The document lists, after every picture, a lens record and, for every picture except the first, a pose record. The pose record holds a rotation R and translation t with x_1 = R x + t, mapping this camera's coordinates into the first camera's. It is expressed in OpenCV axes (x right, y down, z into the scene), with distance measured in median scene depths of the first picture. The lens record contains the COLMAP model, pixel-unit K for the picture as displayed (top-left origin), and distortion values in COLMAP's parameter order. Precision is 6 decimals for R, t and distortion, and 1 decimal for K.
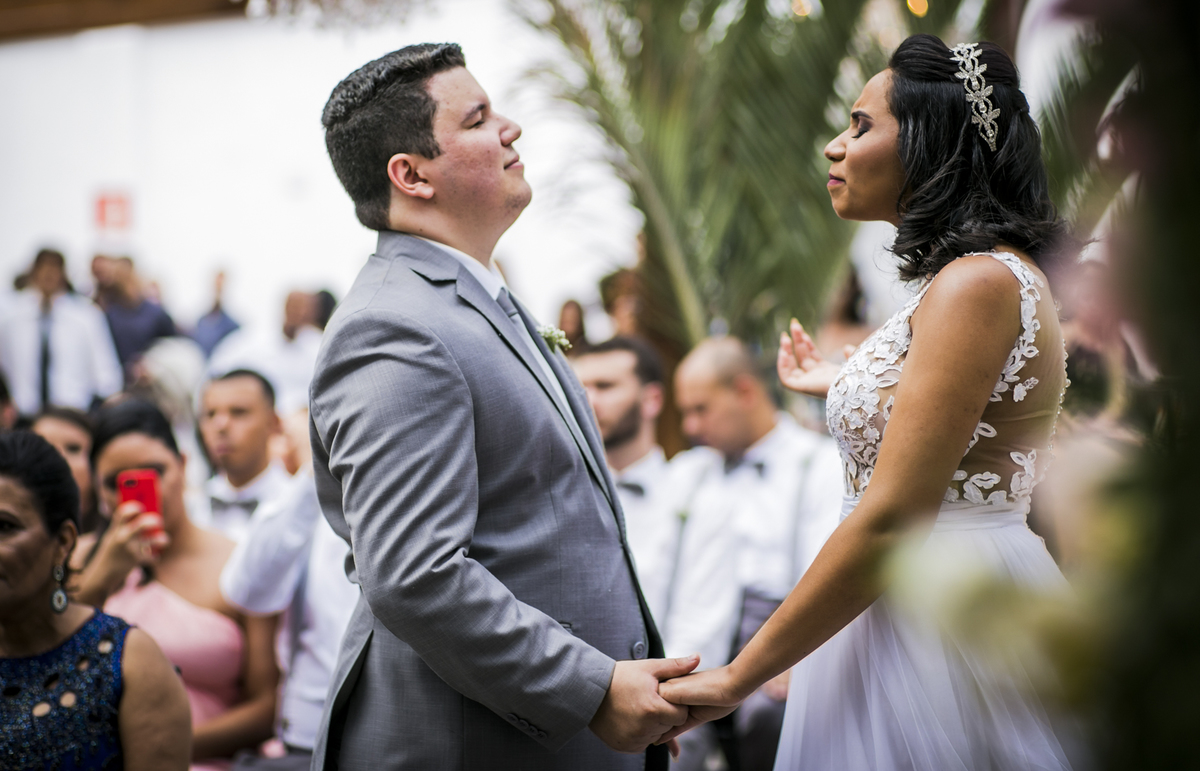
lens RADIAL K [[3581.3, 0, 598.8], [0, 3581.3, 385.6], [0, 0, 1]] dist [-0.173344, 0.000000]
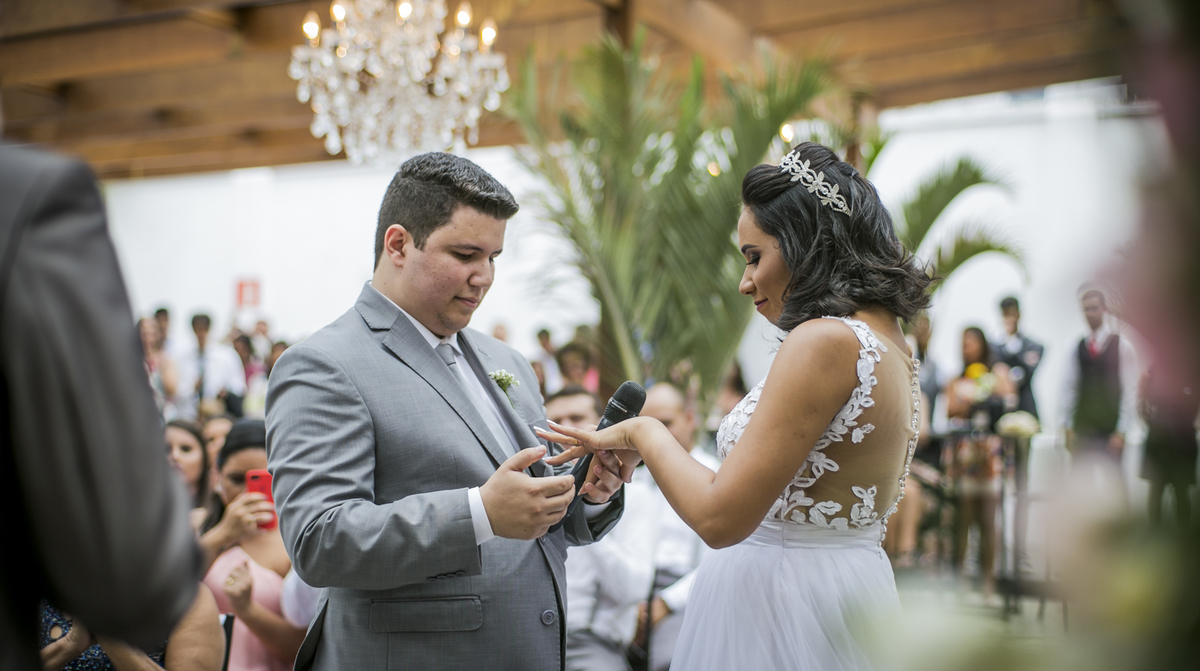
lens RADIAL K [[2039.6, 0, 600.8], [0, 2039.6, 327.3], [0, 0, 1]] dist [0.988304, 0.000000]
pose [[0.999314, 0.034752, -0.012779, 0.037422], [-0.035319, 0.998259, -0.047248, 0.001630], [0.011114, 0.047667, 0.998801, 0.287852]]
